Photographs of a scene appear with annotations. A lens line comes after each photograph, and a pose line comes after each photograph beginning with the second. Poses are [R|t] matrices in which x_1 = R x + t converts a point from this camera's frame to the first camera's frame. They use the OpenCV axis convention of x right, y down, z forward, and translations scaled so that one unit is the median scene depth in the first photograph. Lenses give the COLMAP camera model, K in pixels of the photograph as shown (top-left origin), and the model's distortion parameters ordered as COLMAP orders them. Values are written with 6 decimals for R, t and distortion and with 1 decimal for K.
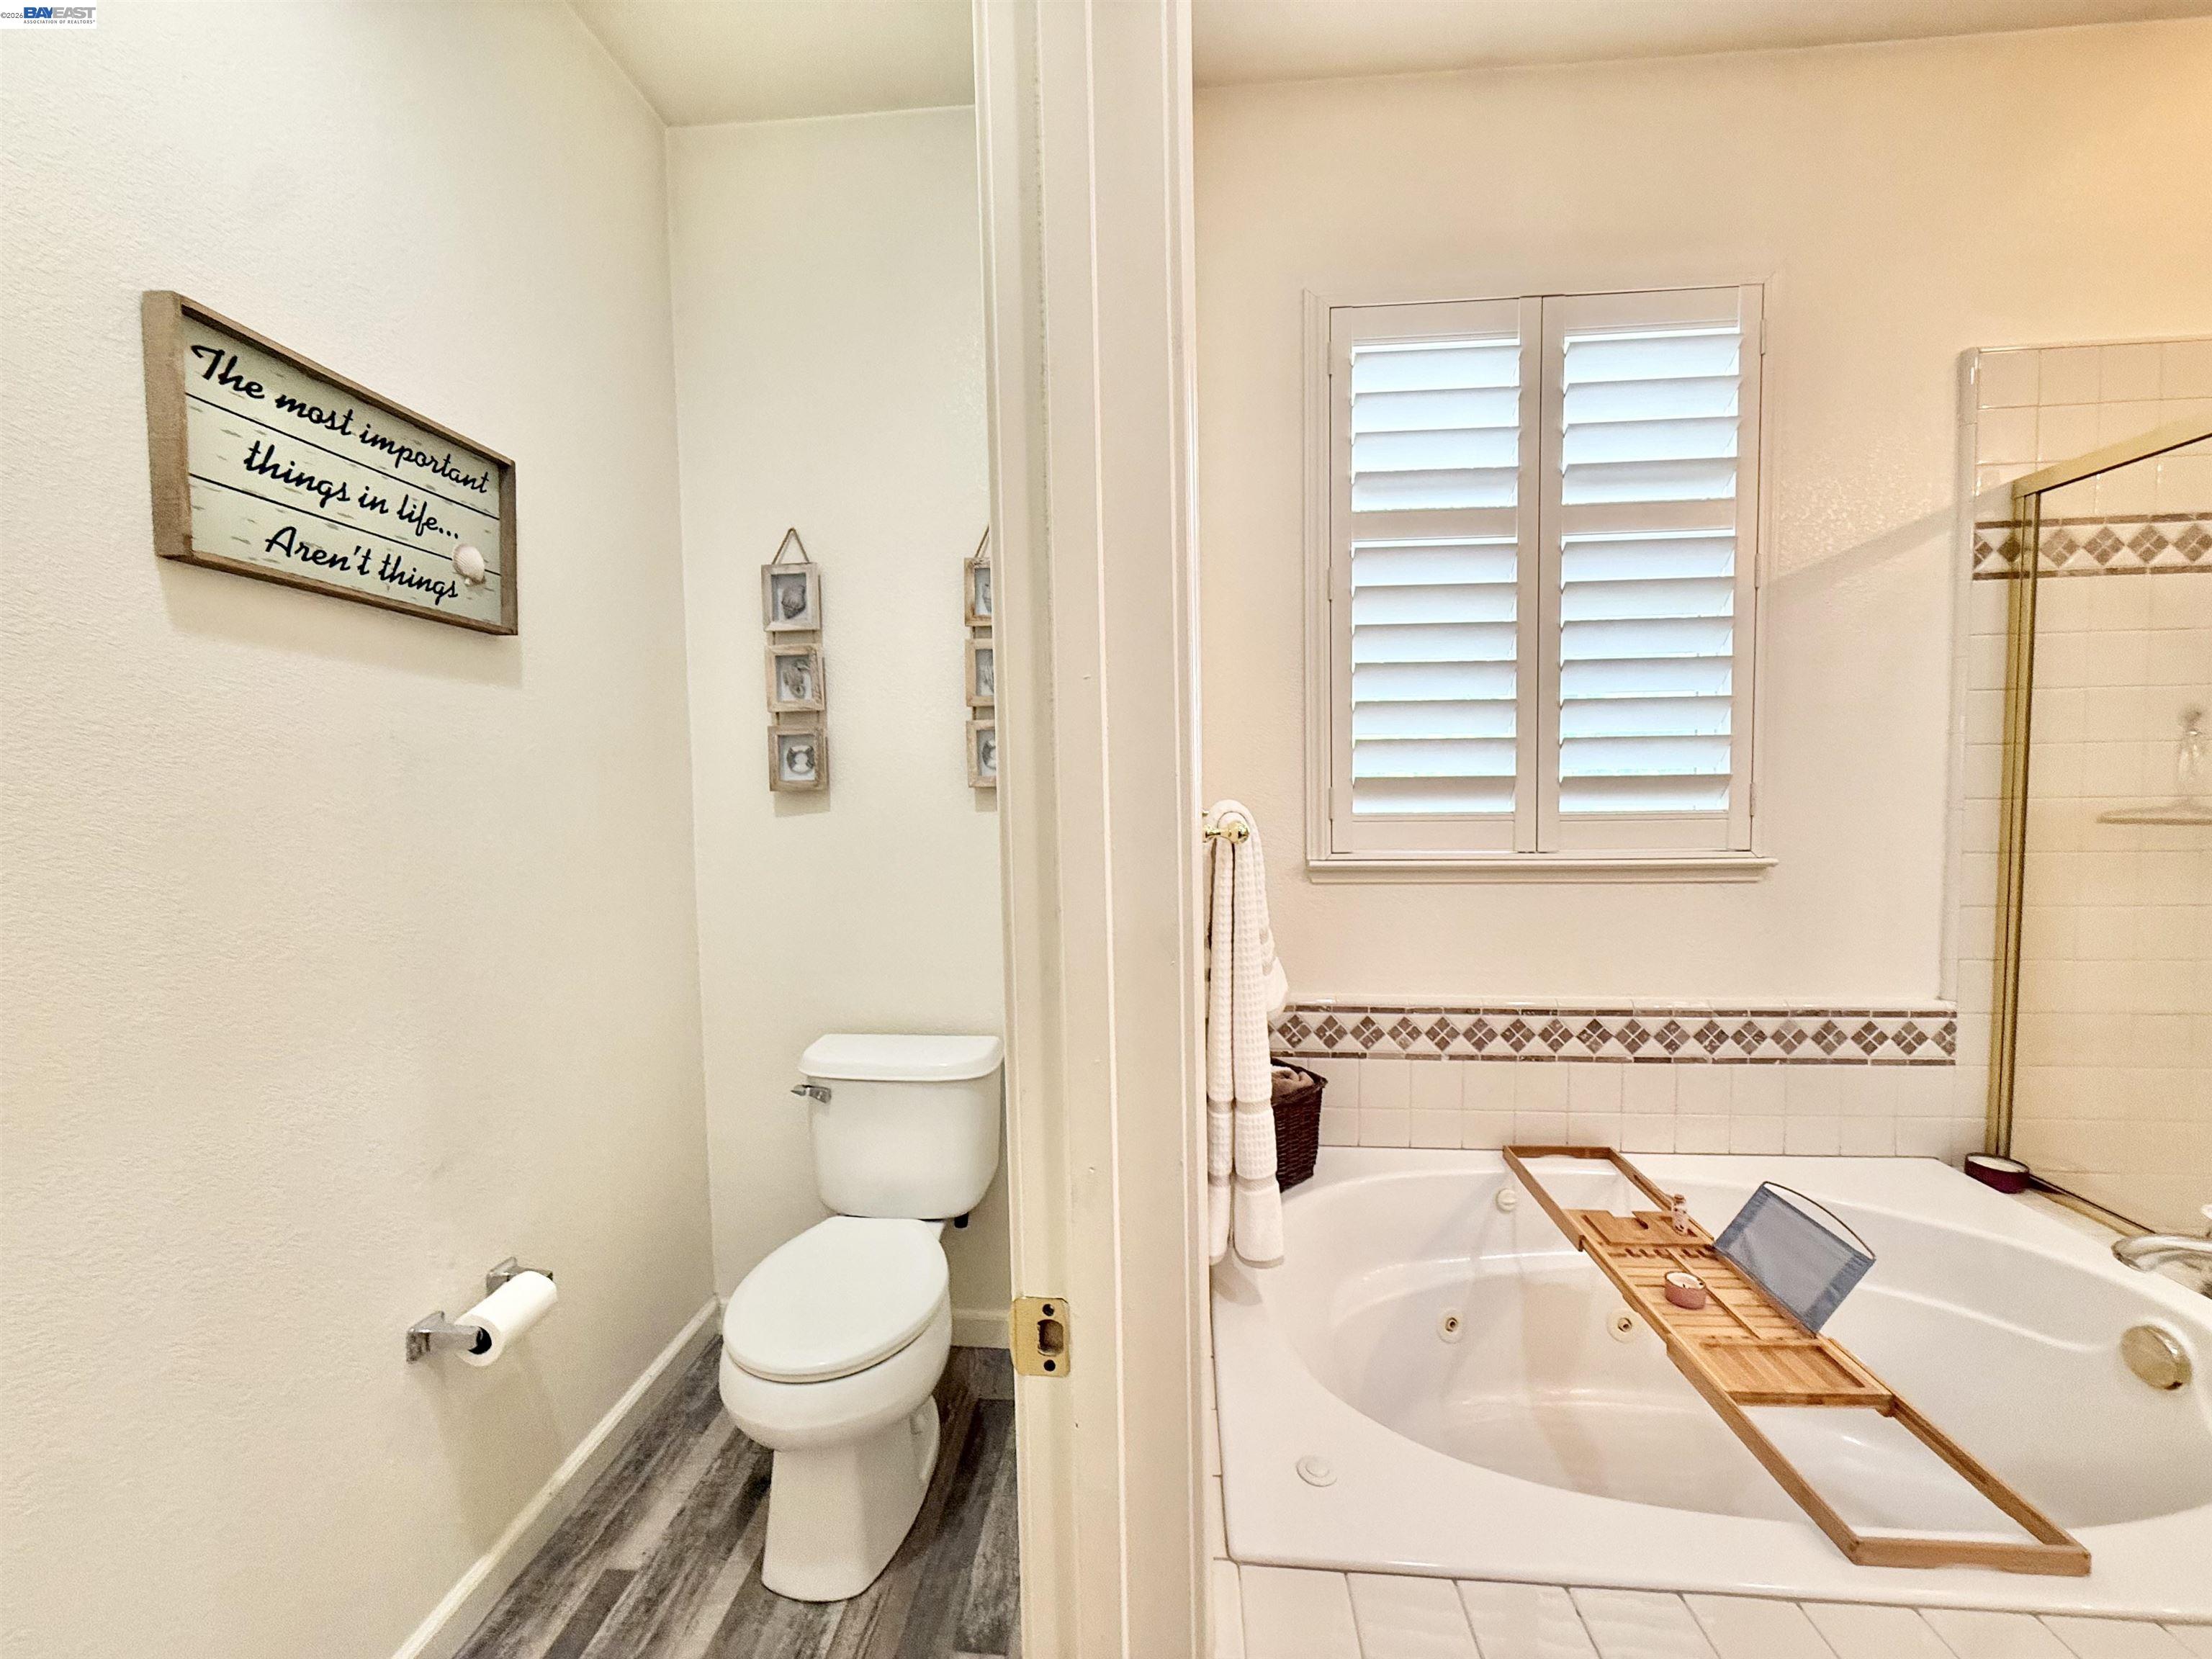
lens RADIAL K [[884.9, 0, 1109.7], [0, 884.9, 827.3], [0, 0, 1]] dist [0.002879, -0.000139]
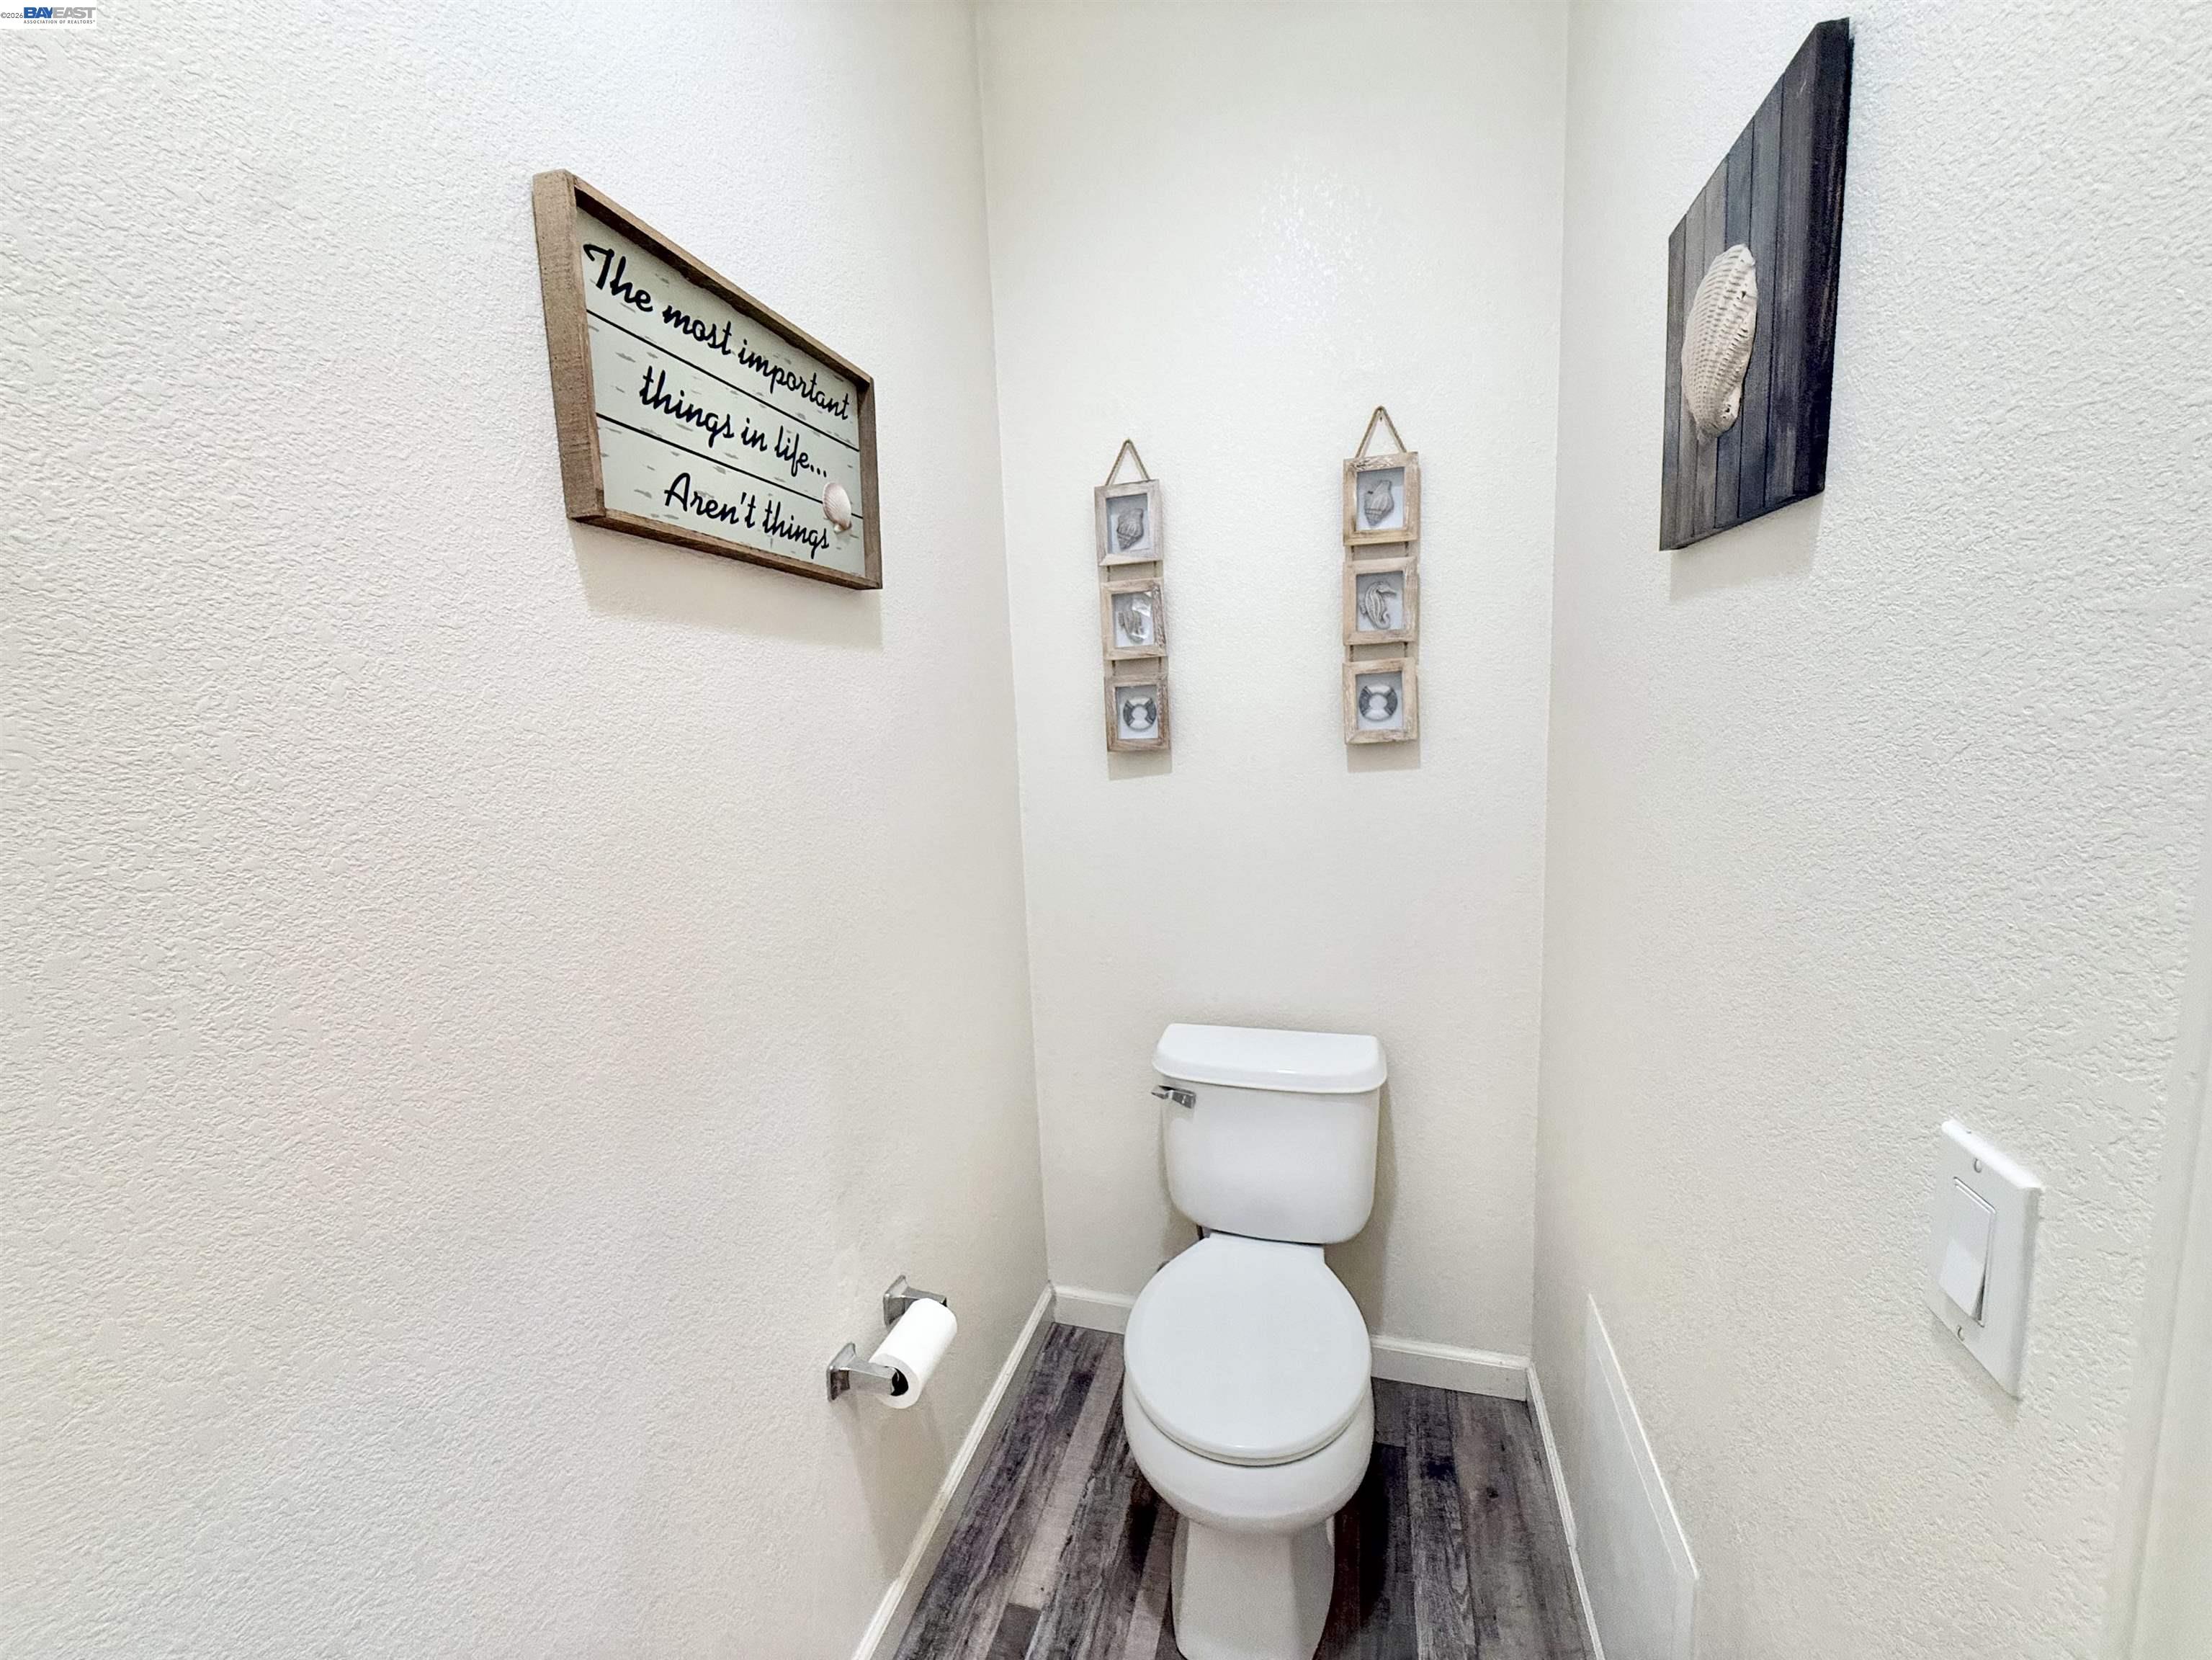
lens RADIAL K [[885.1, 0, 1109.7], [0, 885.1, 827.8], [0, 0, 1]] dist [0.002879, -0.000139]
pose [[0.981079, -0.001389, -0.193605, -0.238944], [0.018383, 0.996125, 0.086009, -0.046727], [0.192735, -0.087941, 0.977302, 0.153227]]
